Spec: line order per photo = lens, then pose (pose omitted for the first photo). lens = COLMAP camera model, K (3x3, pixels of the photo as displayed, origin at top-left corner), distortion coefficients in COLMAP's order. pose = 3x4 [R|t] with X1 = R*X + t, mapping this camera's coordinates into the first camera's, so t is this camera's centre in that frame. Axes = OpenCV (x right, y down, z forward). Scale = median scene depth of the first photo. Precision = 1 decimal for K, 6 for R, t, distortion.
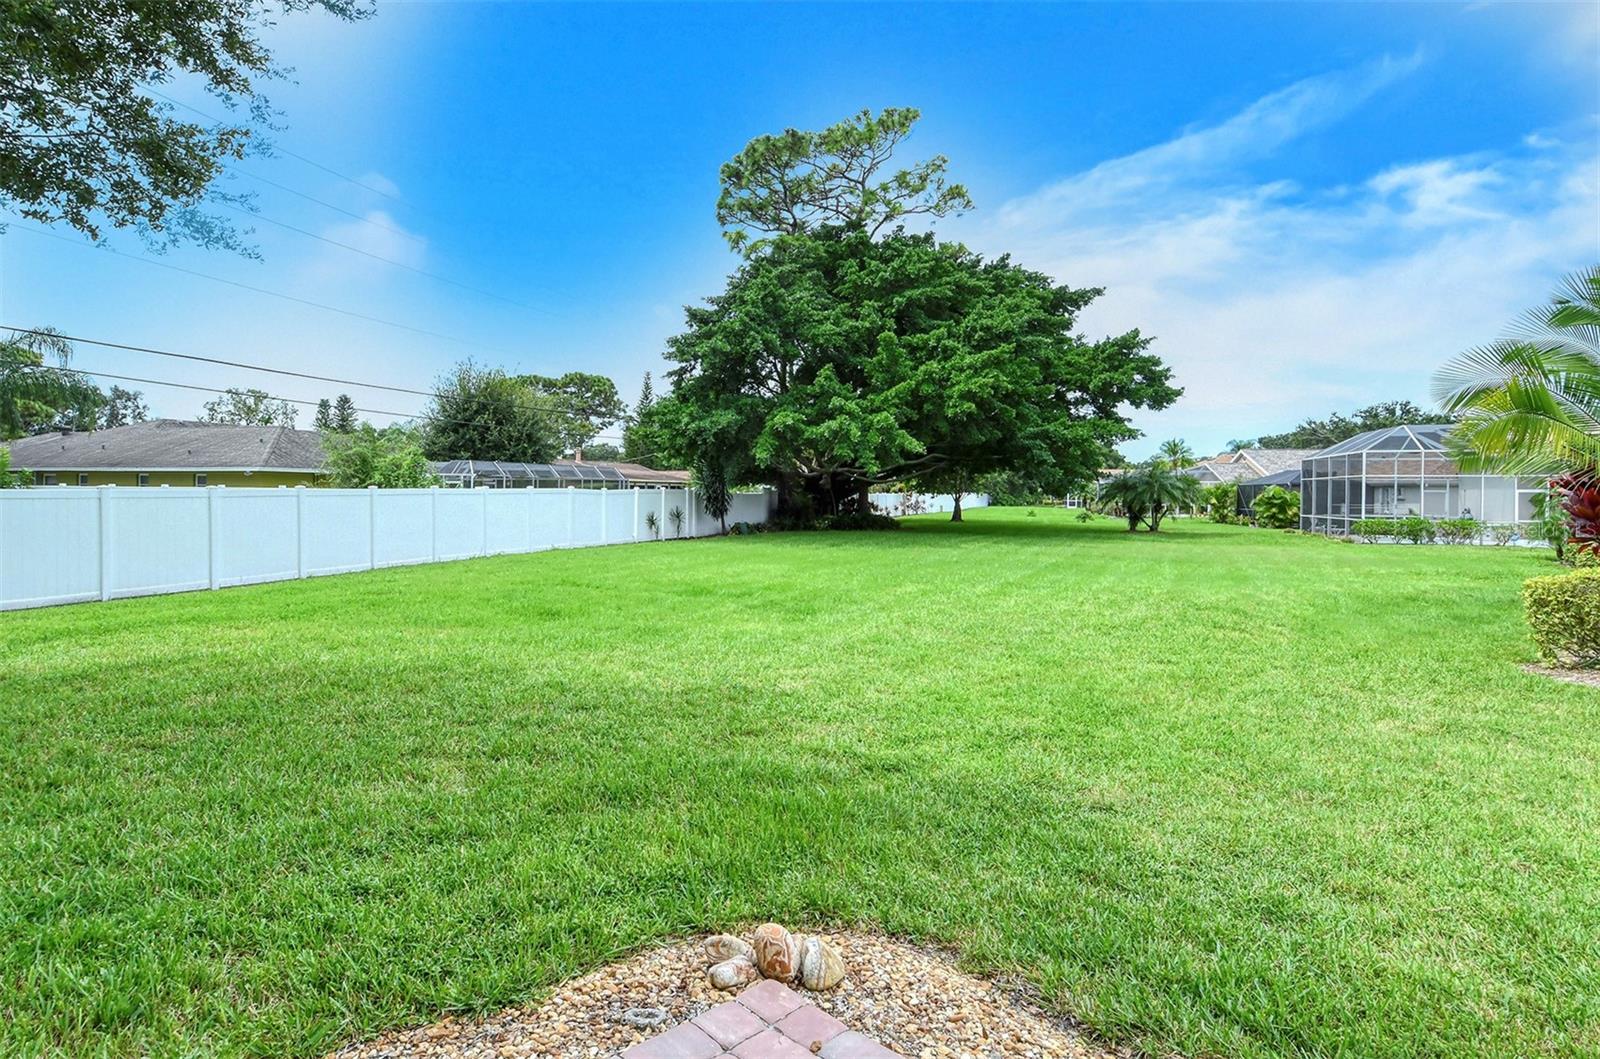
lens RADIAL K [[851.2, 0, 743.2], [0, 851.2, 510.3], [0, 0, 1]] dist [0.013274, -0.000067]
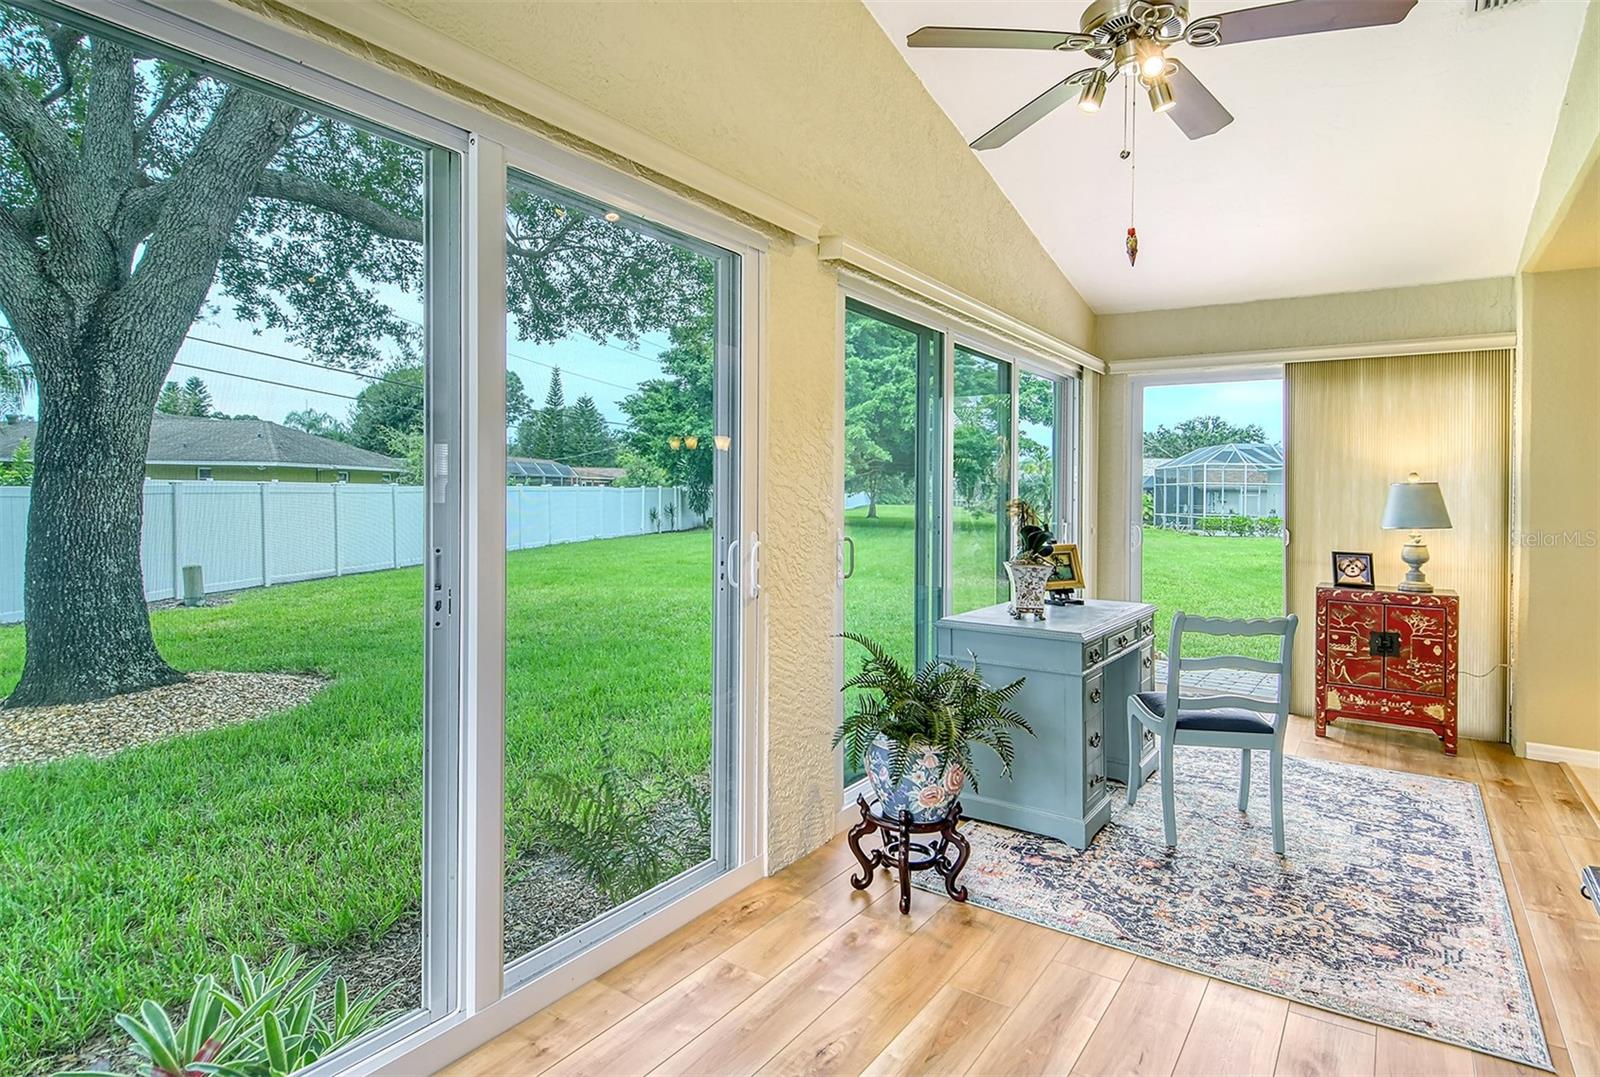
lens RADIAL K [[863.2, 0, 787.2], [0, 863.2, 493.7], [0, 0, 1]] dist [0.043484, -0.000313]
pose [[0.978891, 0.009890, 0.204141, -0.150398], [-0.006633, 0.999840, -0.016635, 0.001399], [-0.204273, 0.014930, 0.978800, -0.143034]]
